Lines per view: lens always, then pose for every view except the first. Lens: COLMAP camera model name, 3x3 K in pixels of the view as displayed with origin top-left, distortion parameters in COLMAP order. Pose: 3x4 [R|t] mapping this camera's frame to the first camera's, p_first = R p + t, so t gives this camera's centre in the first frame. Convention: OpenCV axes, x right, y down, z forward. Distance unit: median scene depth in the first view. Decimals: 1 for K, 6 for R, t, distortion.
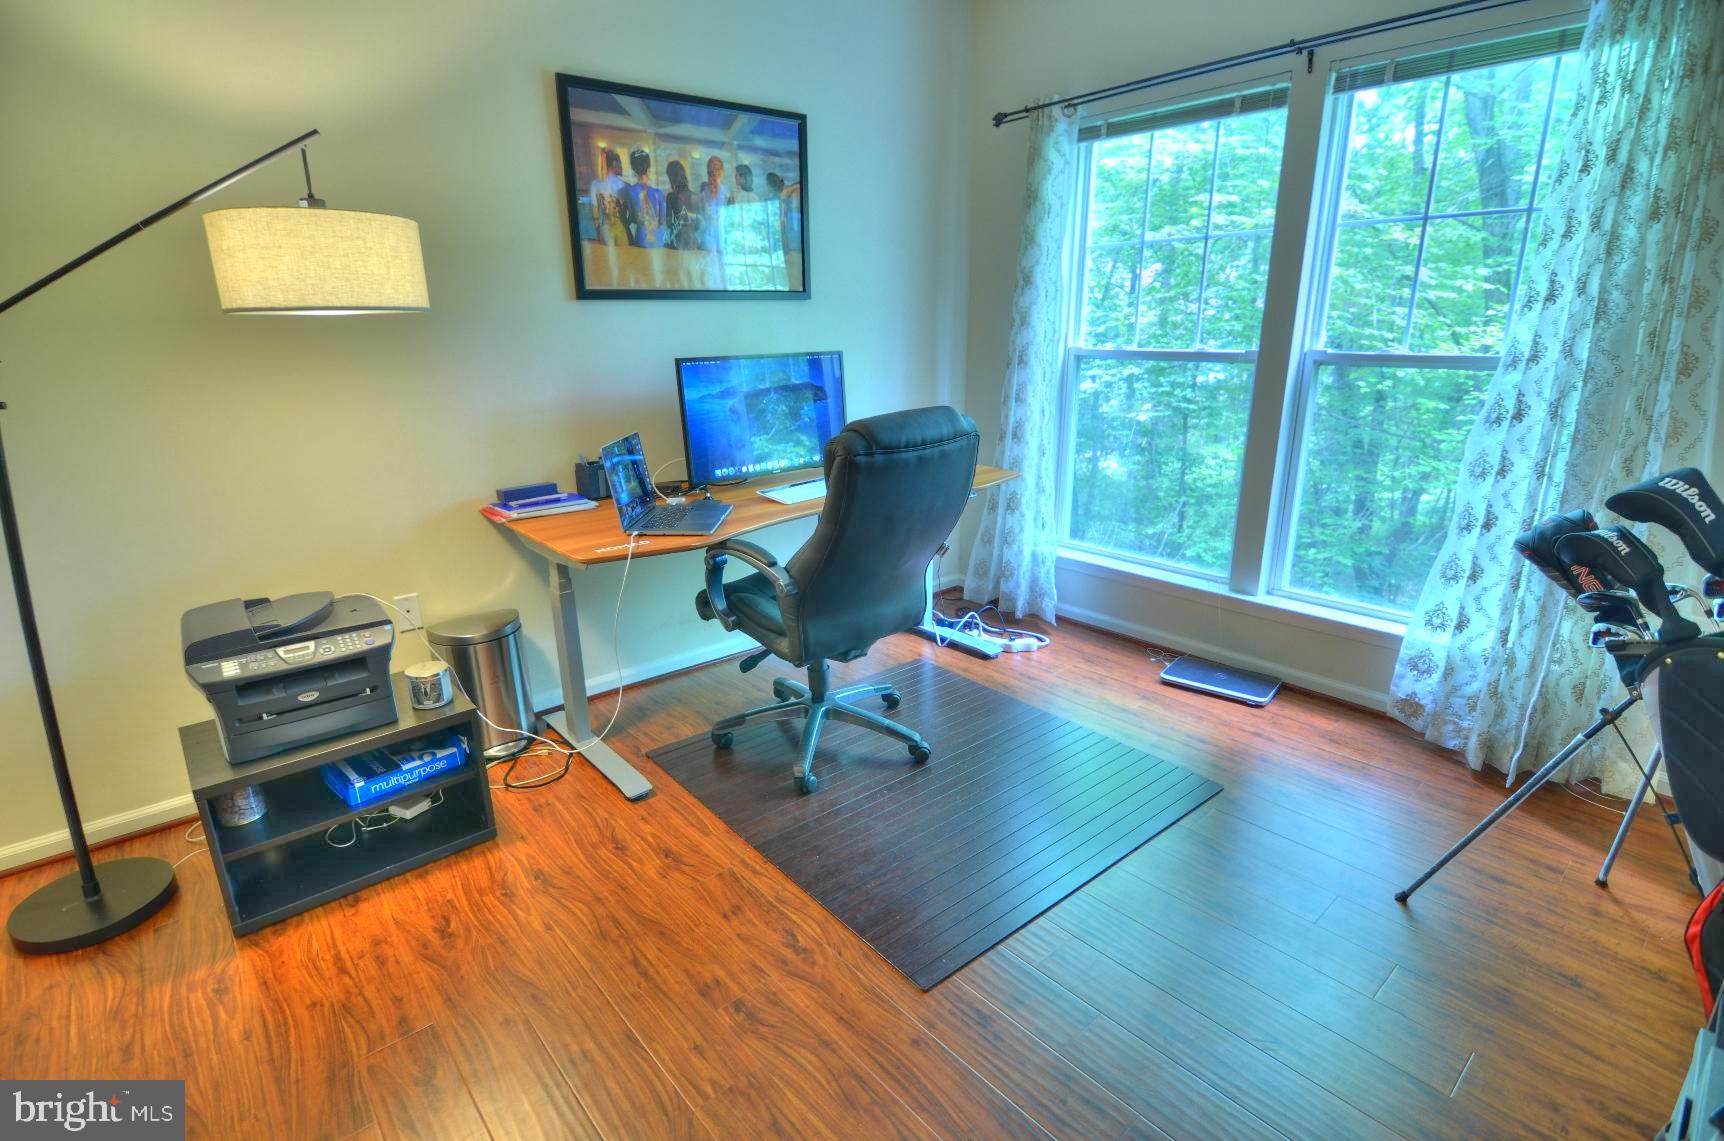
lens RADIAL K [[829.0, 0, 844.2], [0, 829.0, 579.4], [0, 0, 1]] dist [-0.005959, -0.011103]
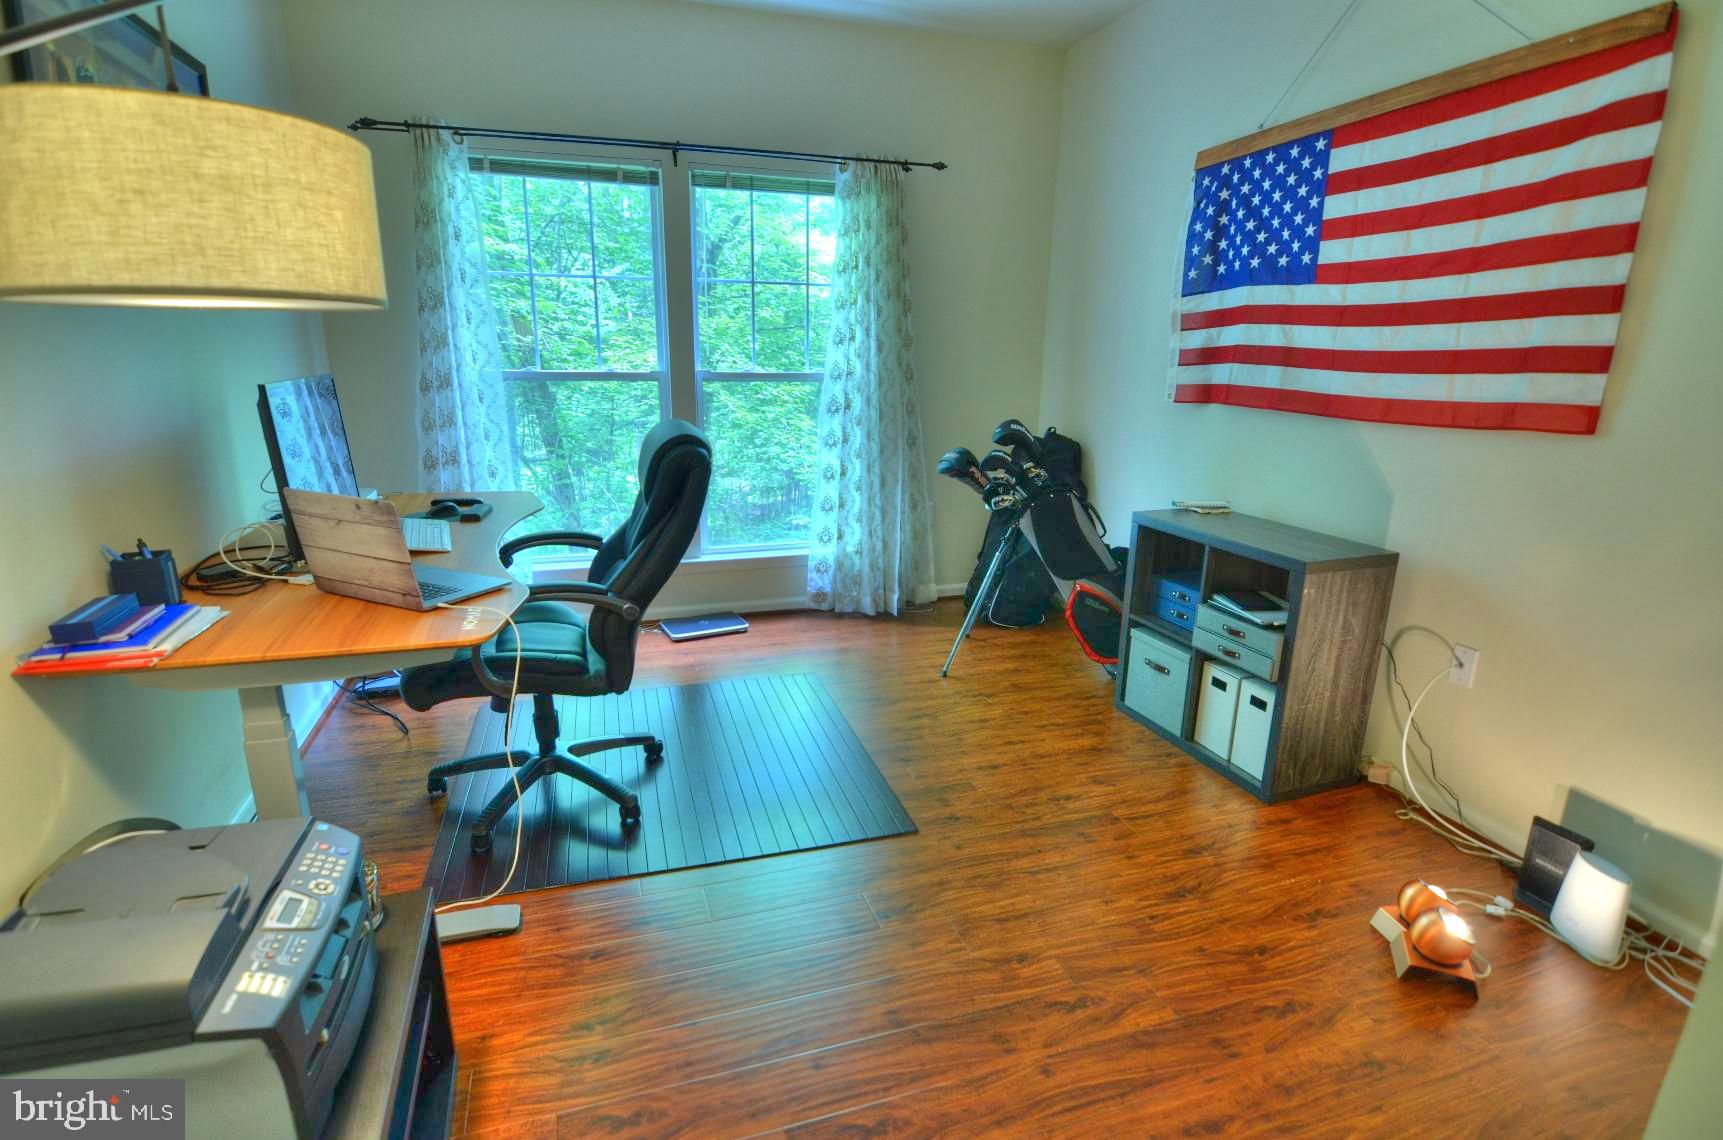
lens RADIAL K [[828.6, 0, 843.7], [0, 828.6, 578.9], [0, 0, 1]] dist [-0.005959, -0.011103]
pose [[0.384443, -0.225452, 0.895196, -0.700645], [0.249701, 0.958968, 0.134278, -0.078278], [-0.888737, 0.171909, 0.424964, 0.290757]]
